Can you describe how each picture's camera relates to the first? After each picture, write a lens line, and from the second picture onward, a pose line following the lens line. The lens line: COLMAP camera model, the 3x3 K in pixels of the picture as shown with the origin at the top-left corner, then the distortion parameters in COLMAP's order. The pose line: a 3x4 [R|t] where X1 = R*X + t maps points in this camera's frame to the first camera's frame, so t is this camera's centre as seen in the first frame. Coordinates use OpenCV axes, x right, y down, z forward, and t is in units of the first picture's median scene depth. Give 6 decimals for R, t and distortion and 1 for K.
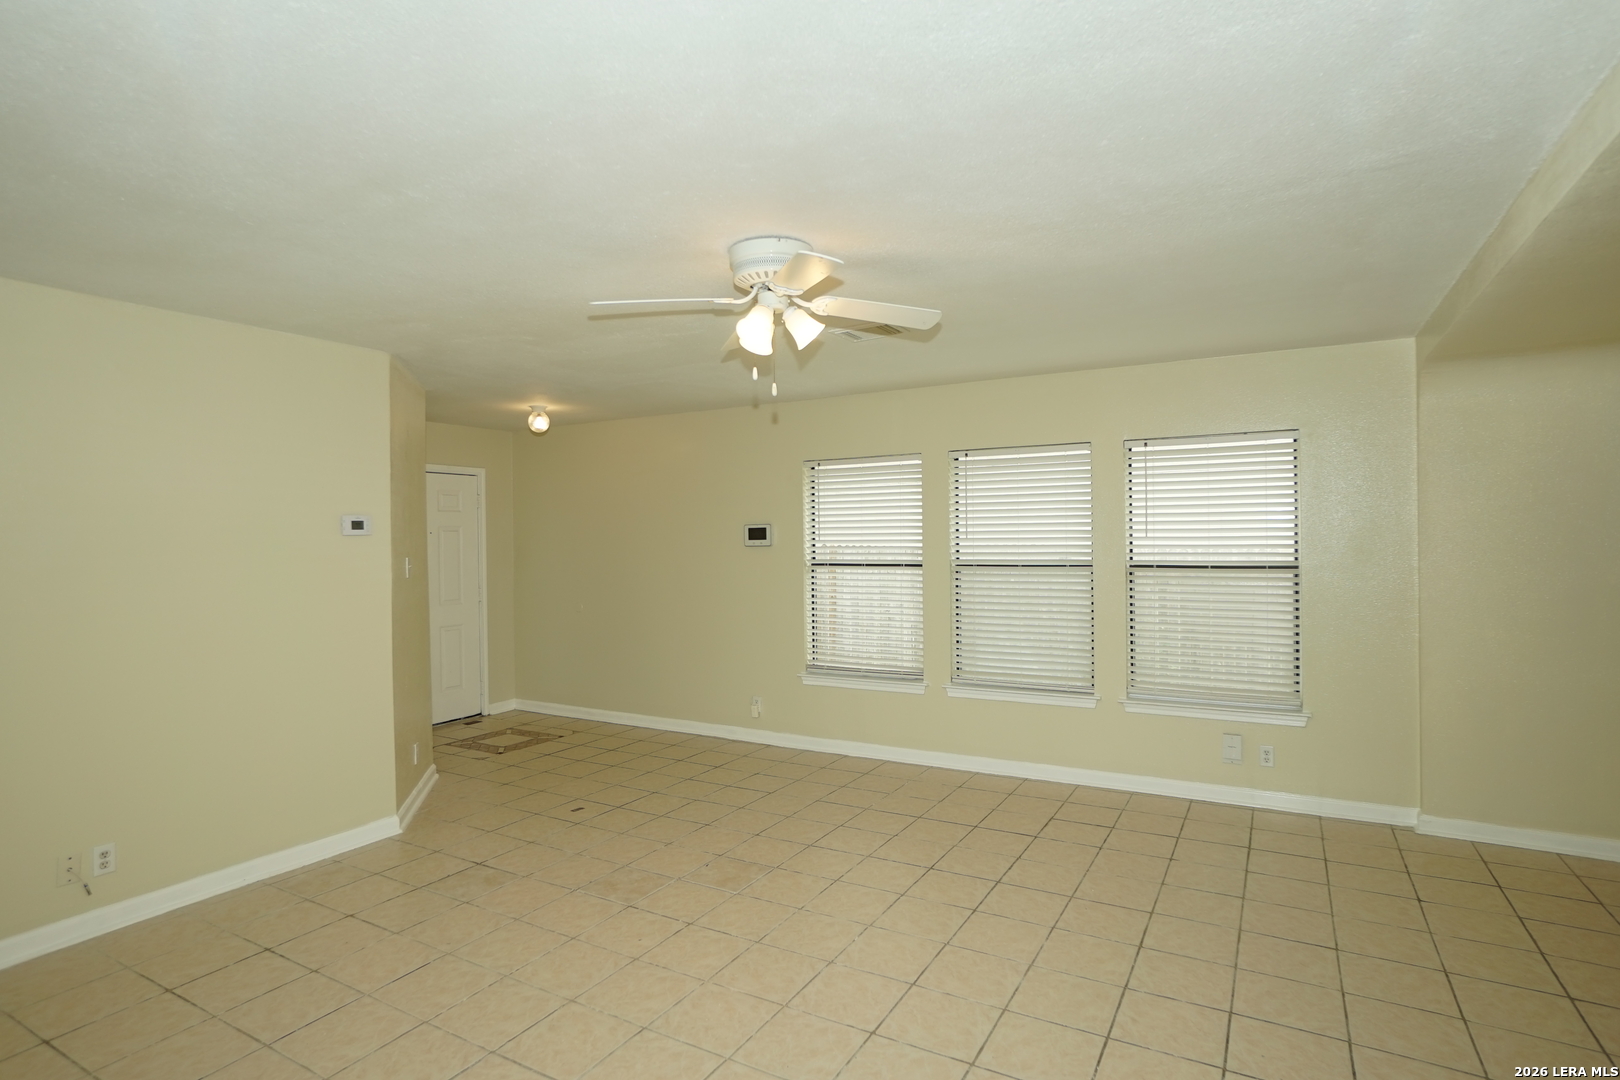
lens RADIAL K [[831.5, 0, 795.7], [0, 831.5, 537.4], [0, 0, 1]] dist [-0.020539, 0.004383]
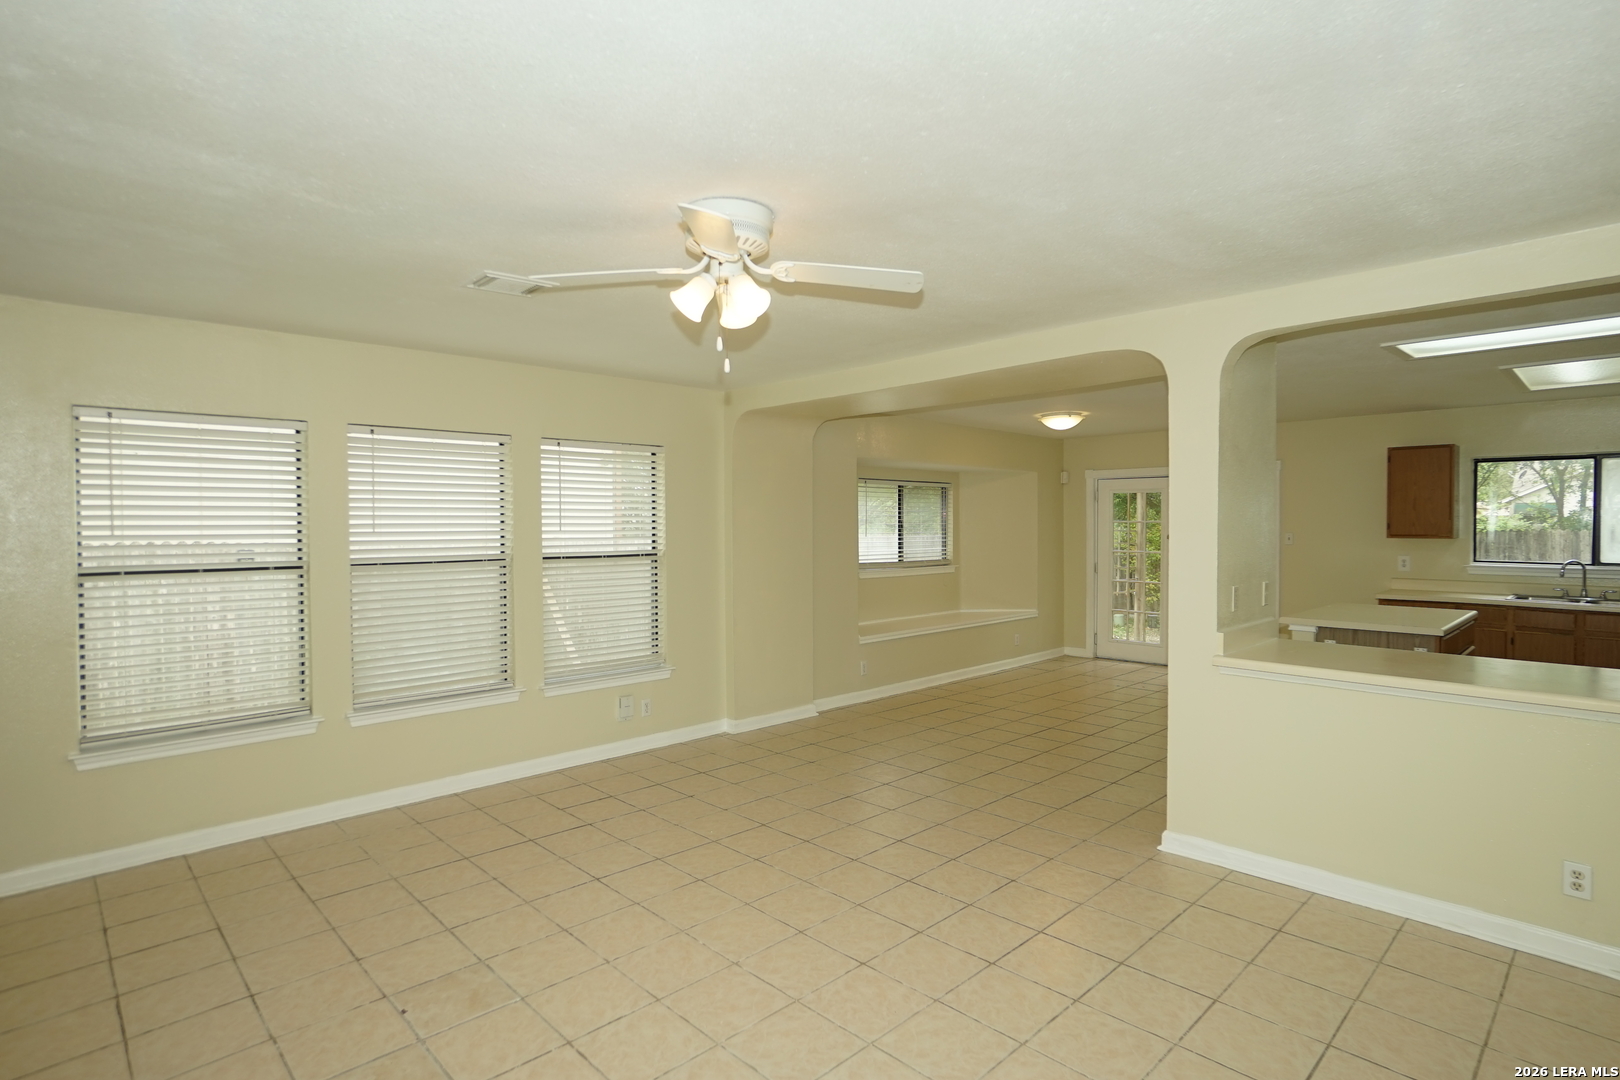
lens RADIAL K [[831.5, 0, 810.7], [0, 831.5, 537.6], [0, 0, 1]] dist [-0.020539, 0.004383]
pose [[0.268632, -0.001943, 0.963241, -0.497573], [0.005501, 0.999985, 0.000483, 0.009112], [-0.963227, 0.005169, 0.268639, 0.375297]]
